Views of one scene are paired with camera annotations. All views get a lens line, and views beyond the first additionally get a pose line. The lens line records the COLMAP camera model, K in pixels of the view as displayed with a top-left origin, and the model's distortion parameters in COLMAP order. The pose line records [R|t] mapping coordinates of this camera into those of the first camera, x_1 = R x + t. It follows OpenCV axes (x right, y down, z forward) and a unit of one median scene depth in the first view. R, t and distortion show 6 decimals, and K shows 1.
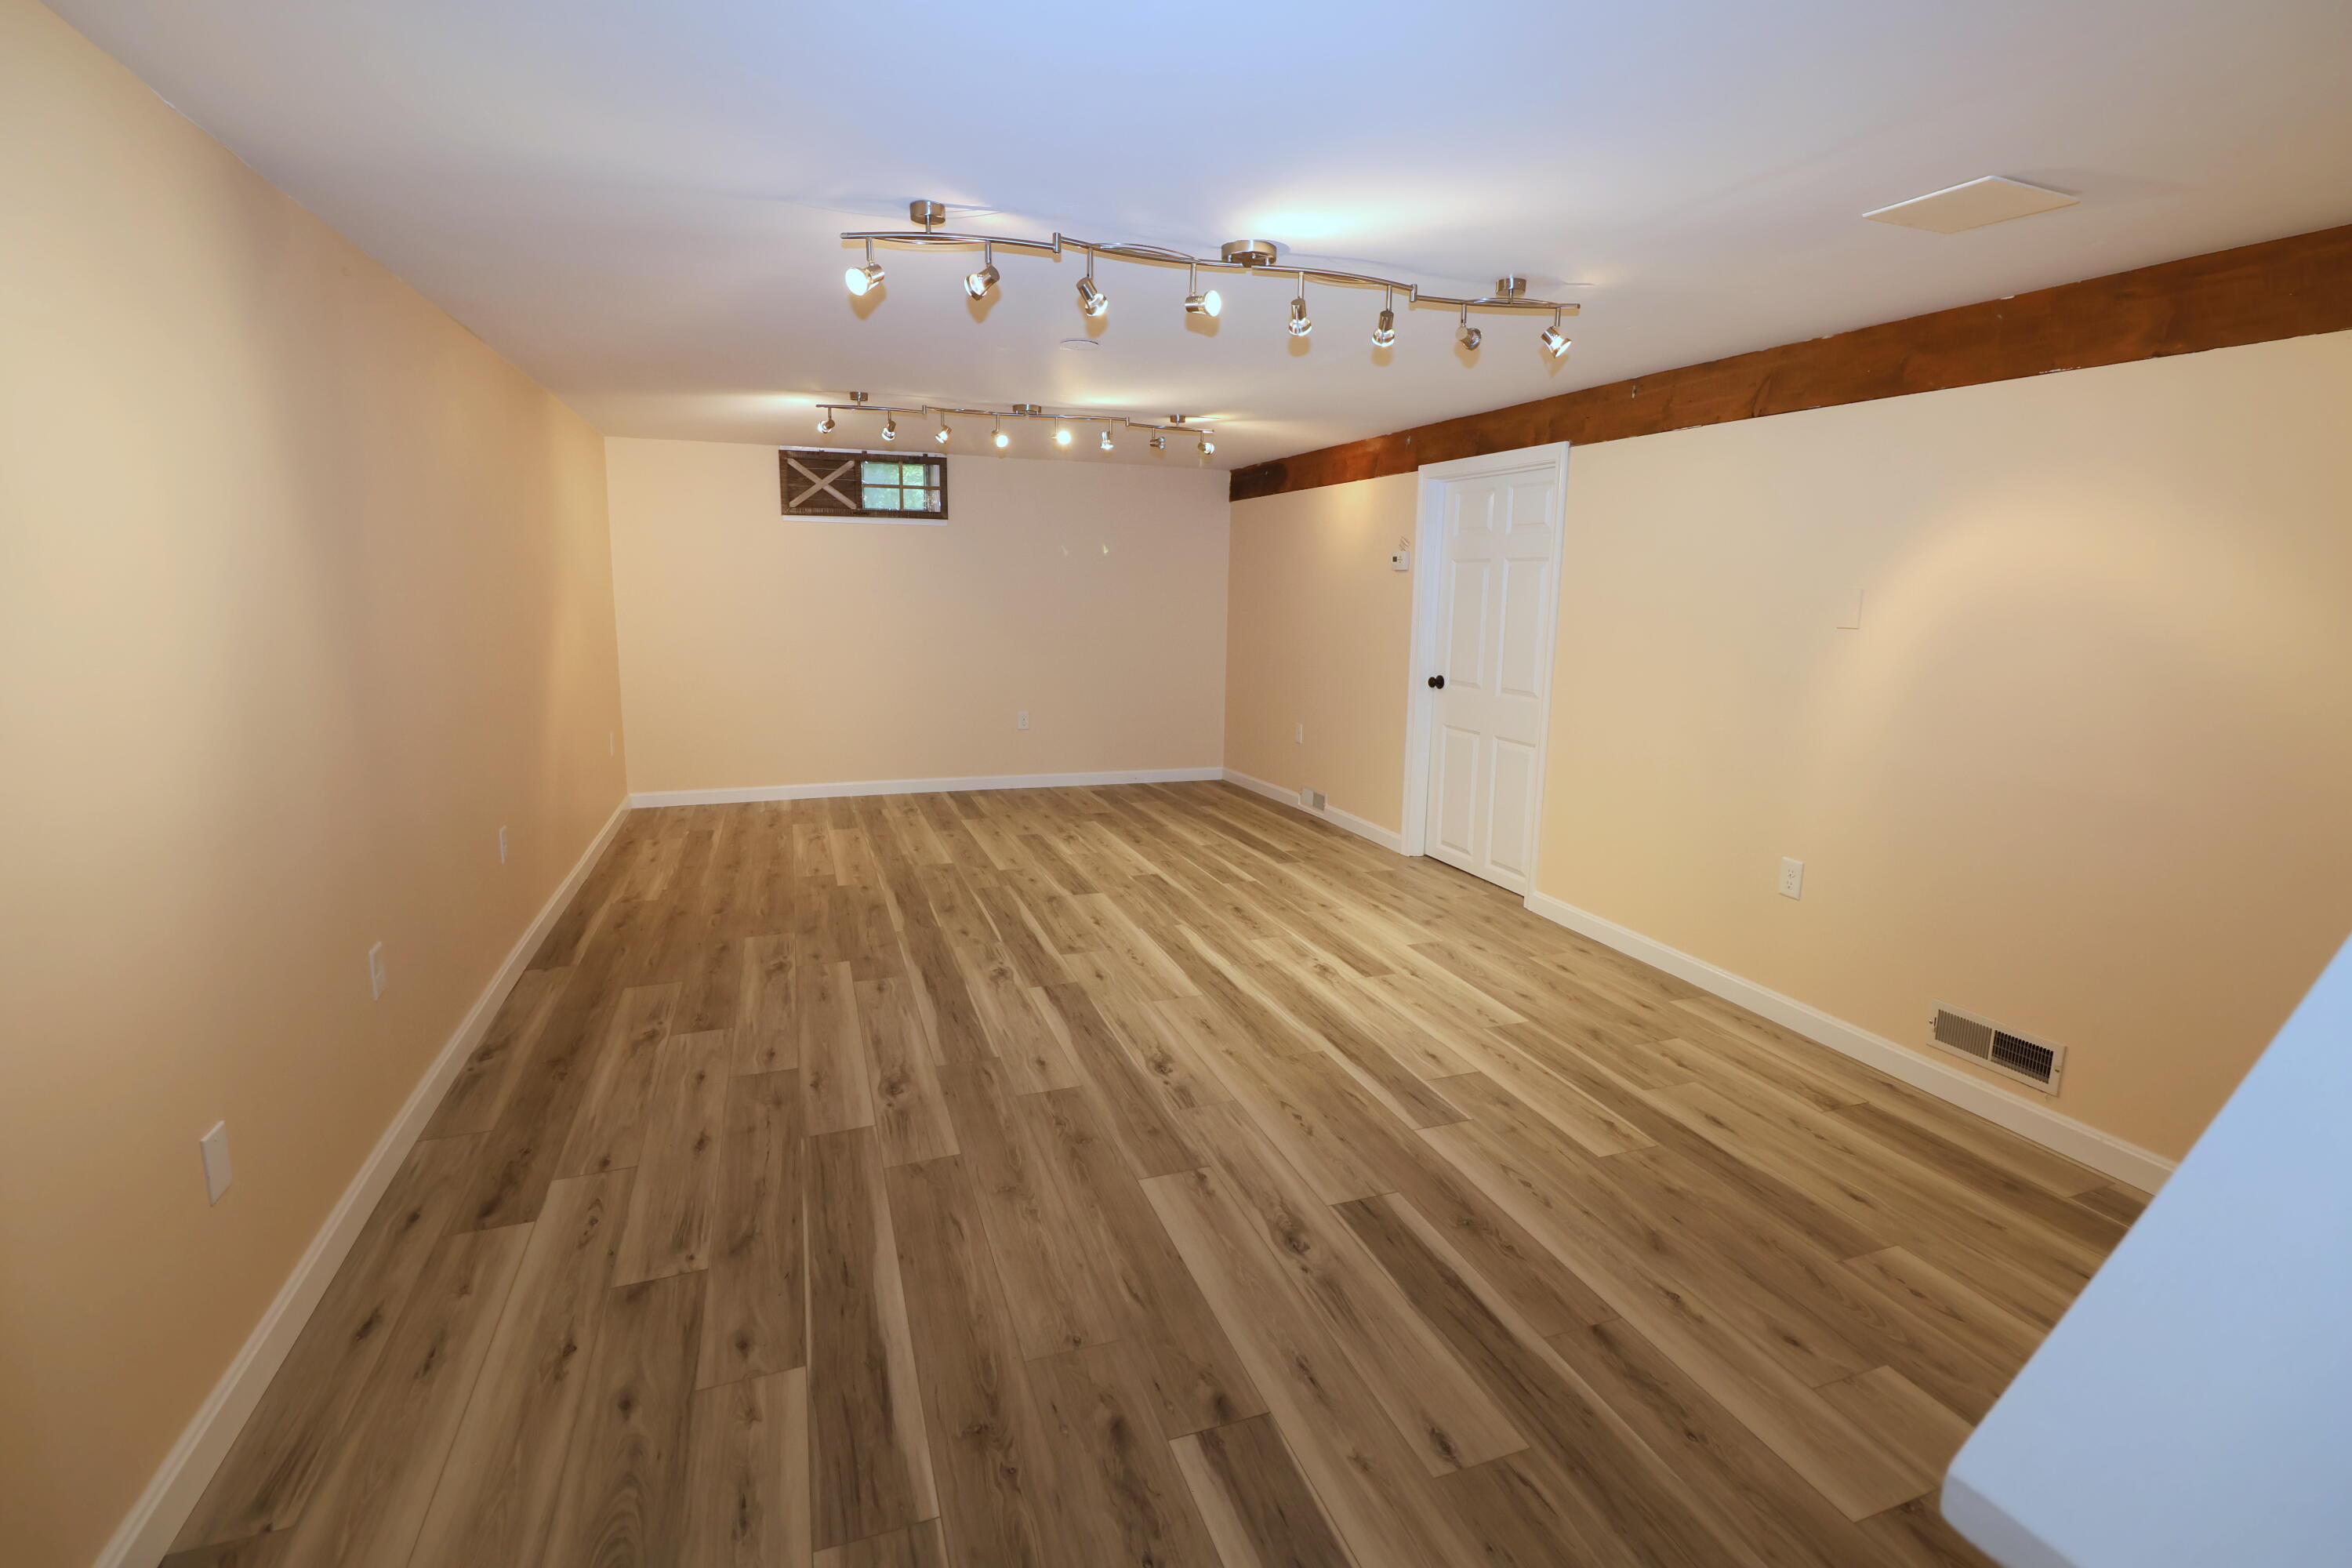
lens RADIAL K [[1079.8, 0, 1182.5], [0, 1079.8, 782.4], [0, 0, 1]] dist [-0.006851, -0.006018]
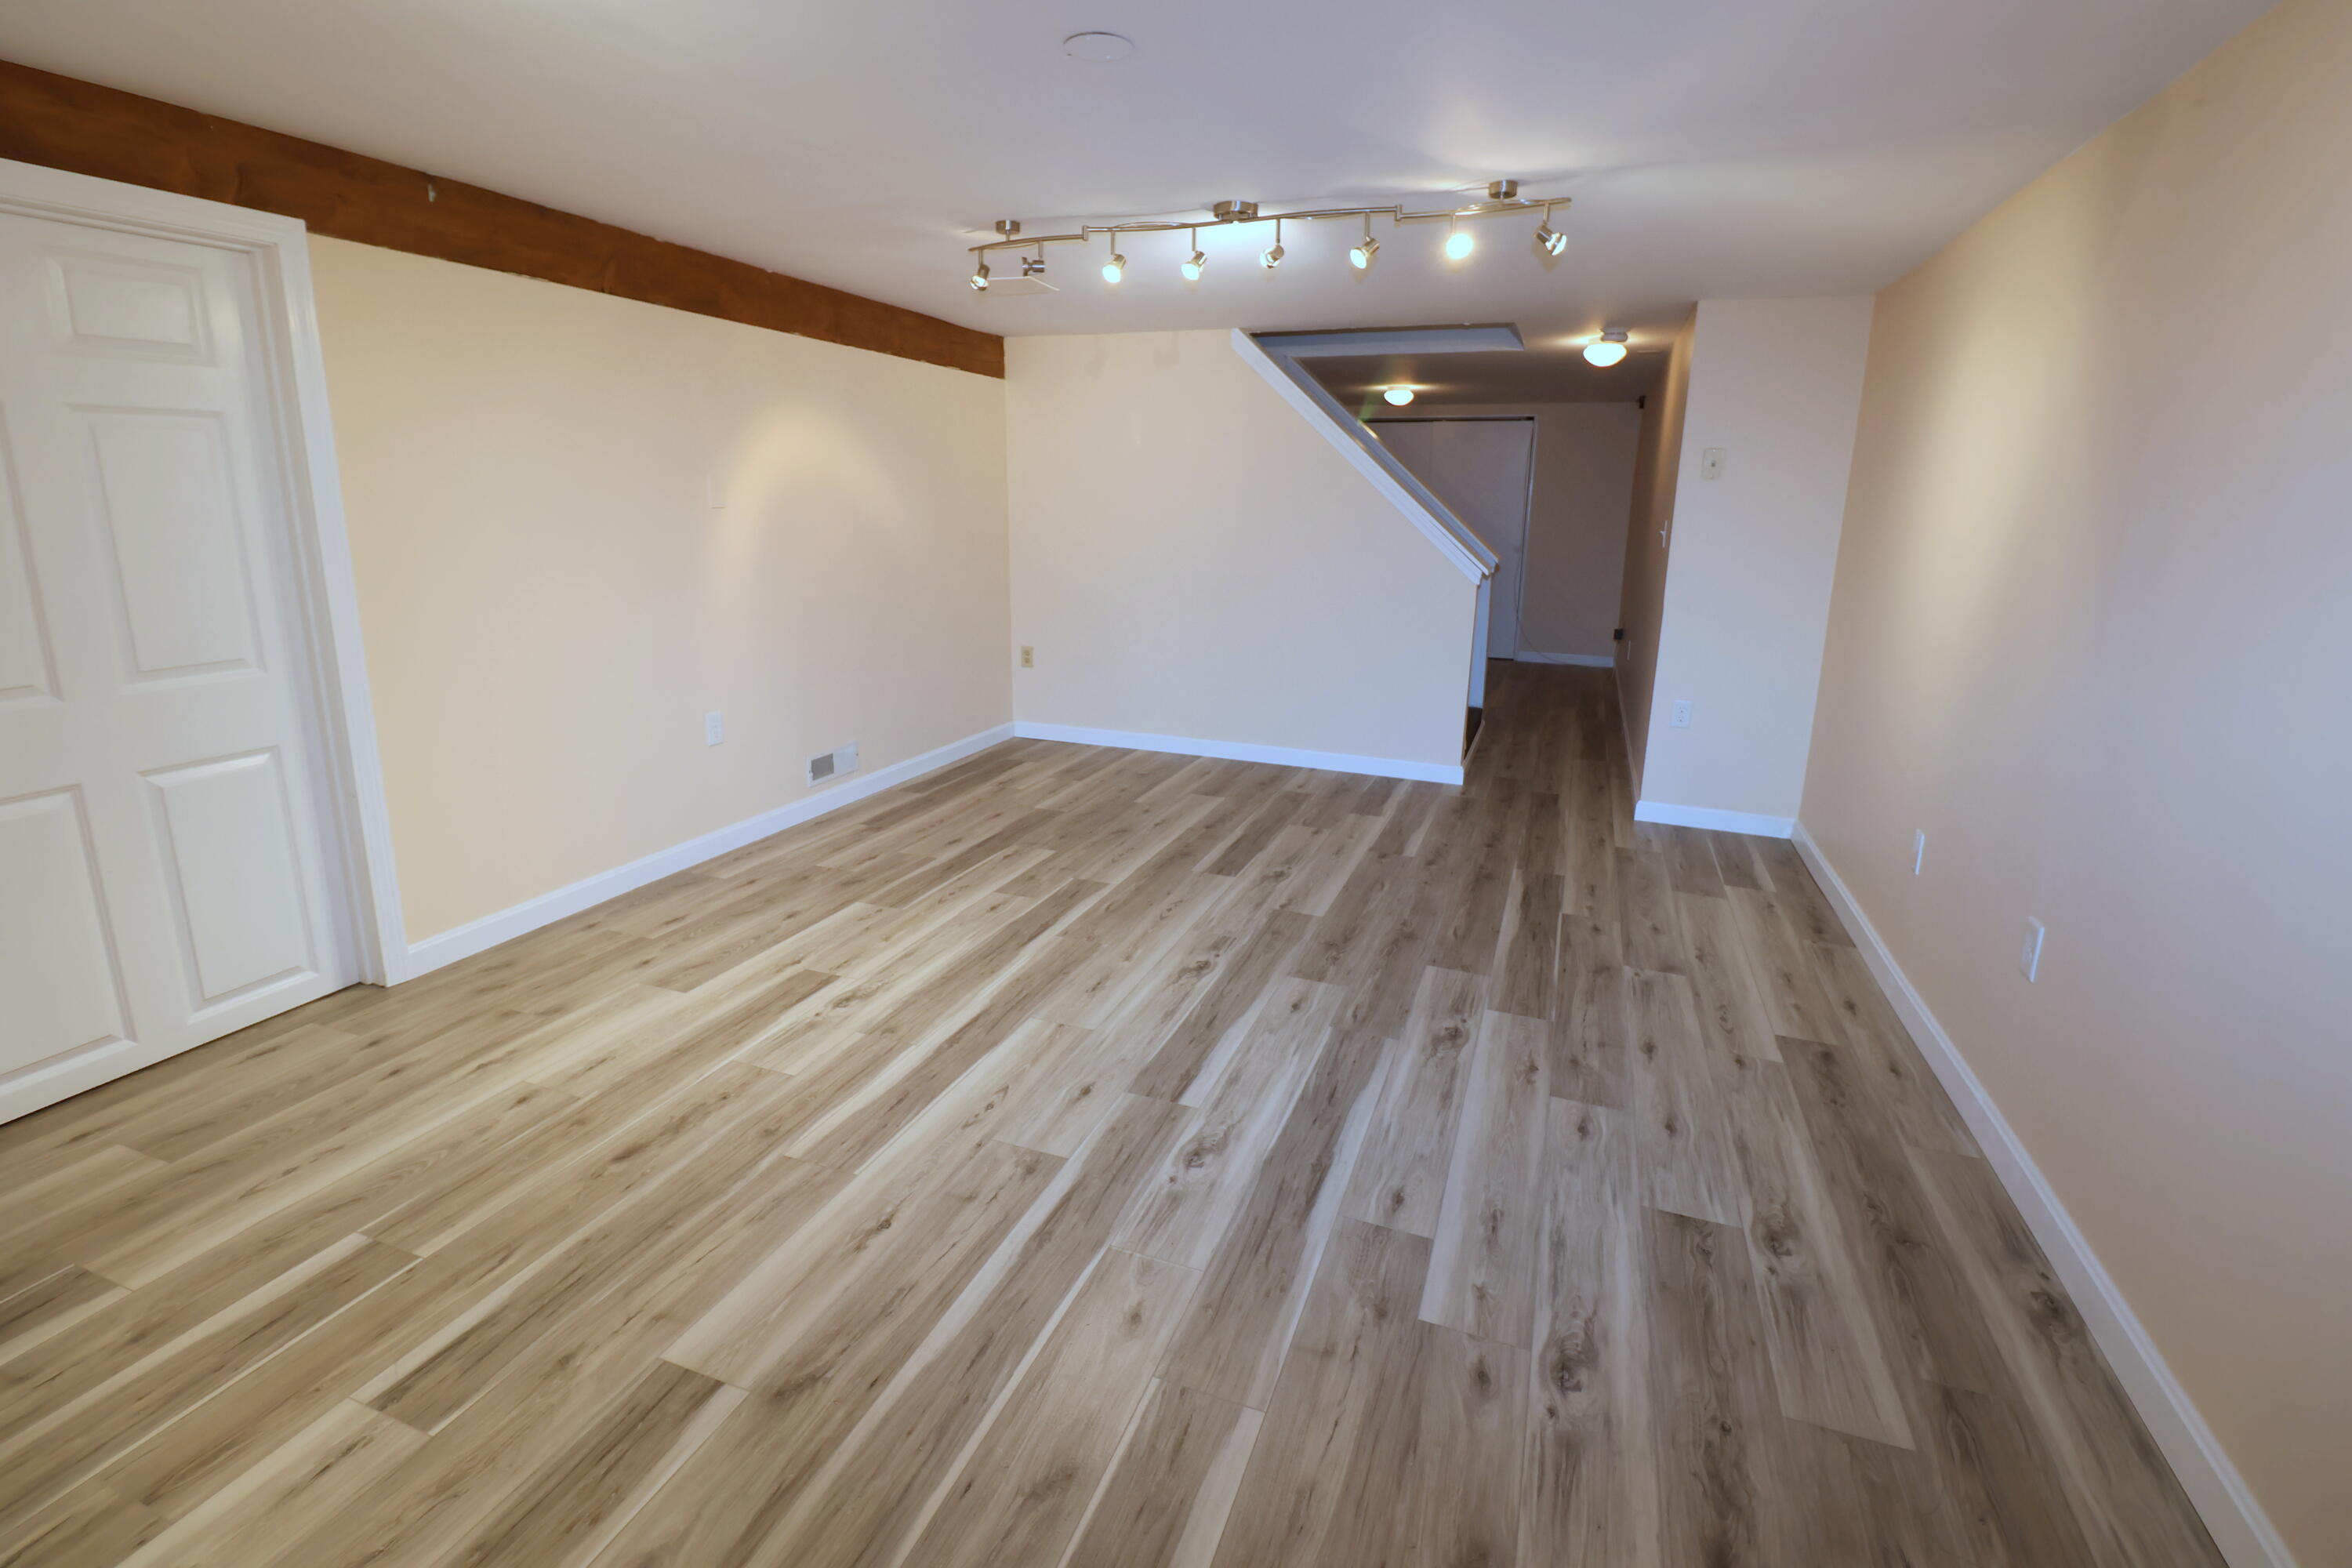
lens RADIAL K [[1079.8, 0, 1166.0], [0, 1079.8, 774.1], [0, 0, 1]] dist [-0.006851, -0.006018]
pose [[-0.757628, -0.190392, 0.624300, -0.494460], [0.092373, 0.915602, 0.391330, -0.253415], [-0.646117, 0.354151, -0.676099, 1.363882]]
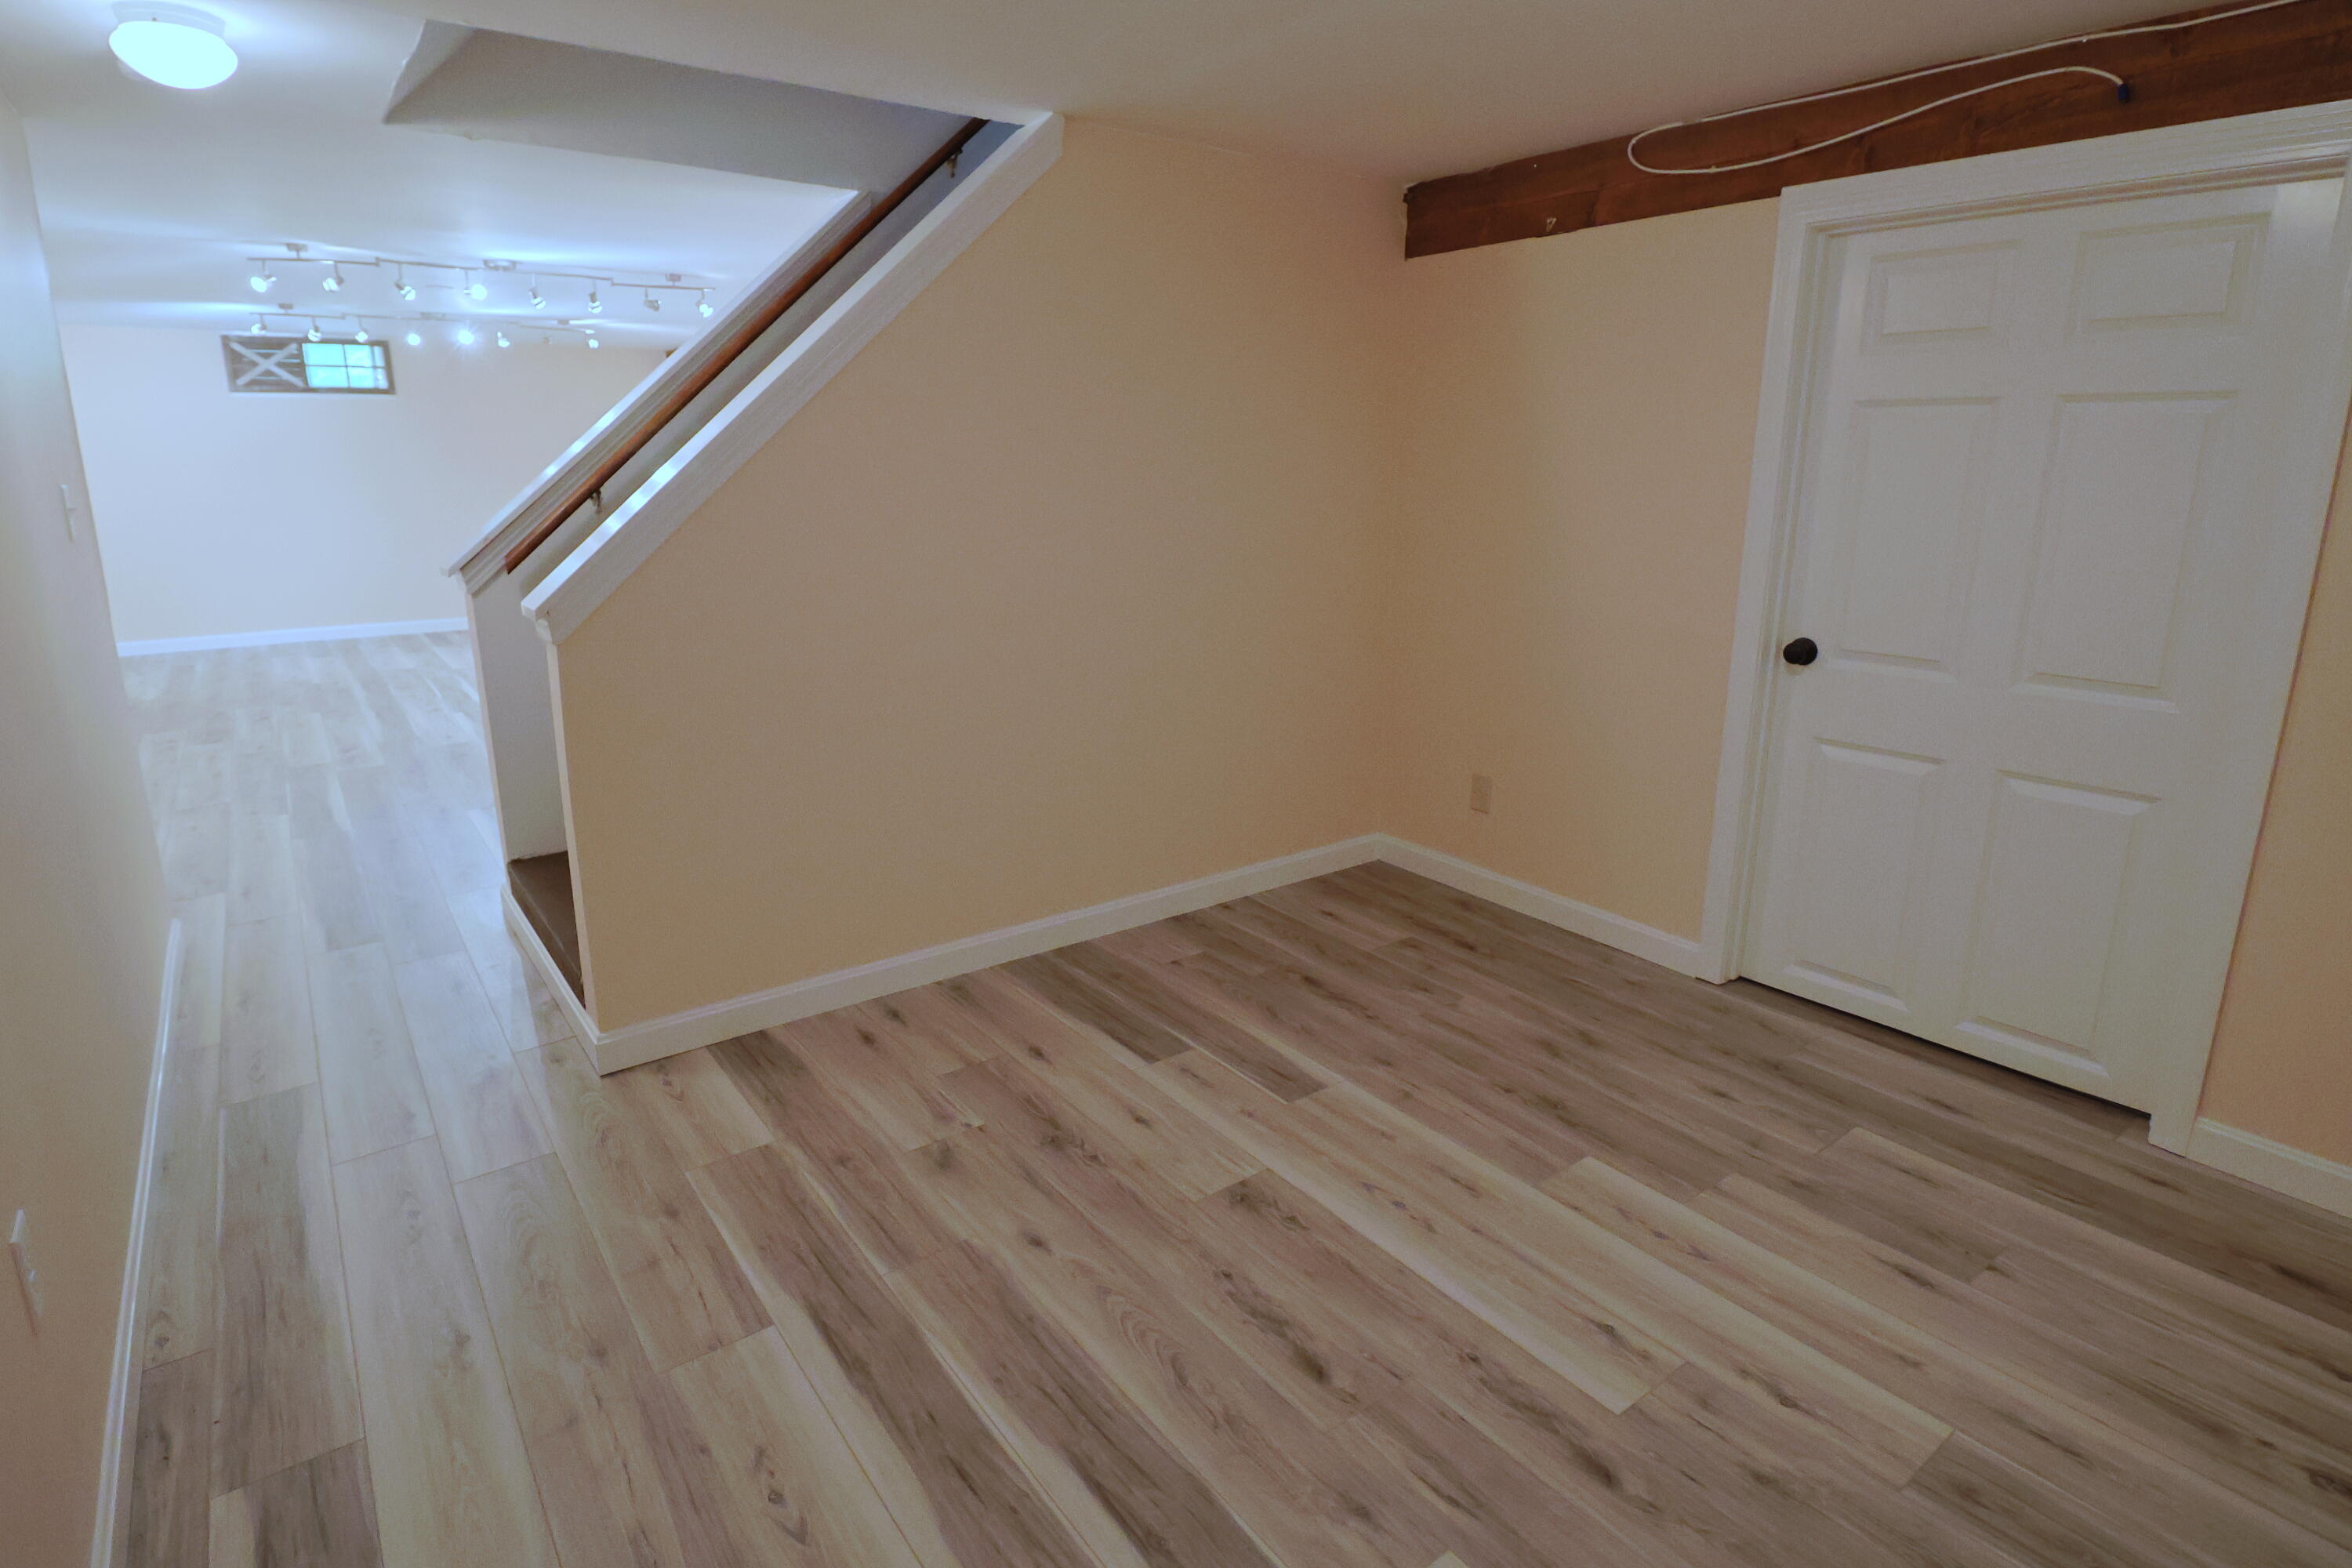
lens RADIAL K [[1211.8, 0, 1182.4], [0, 1211.8, 772.1], [0, 0, 1]] dist [-0.007032, -0.008427]
pose [[0.956019, -0.083543, 0.281156, 0.356777], [0.062453, 0.994577, 0.083168, 0.193954], [-0.286580, -0.061951, 0.956051, -0.935786]]
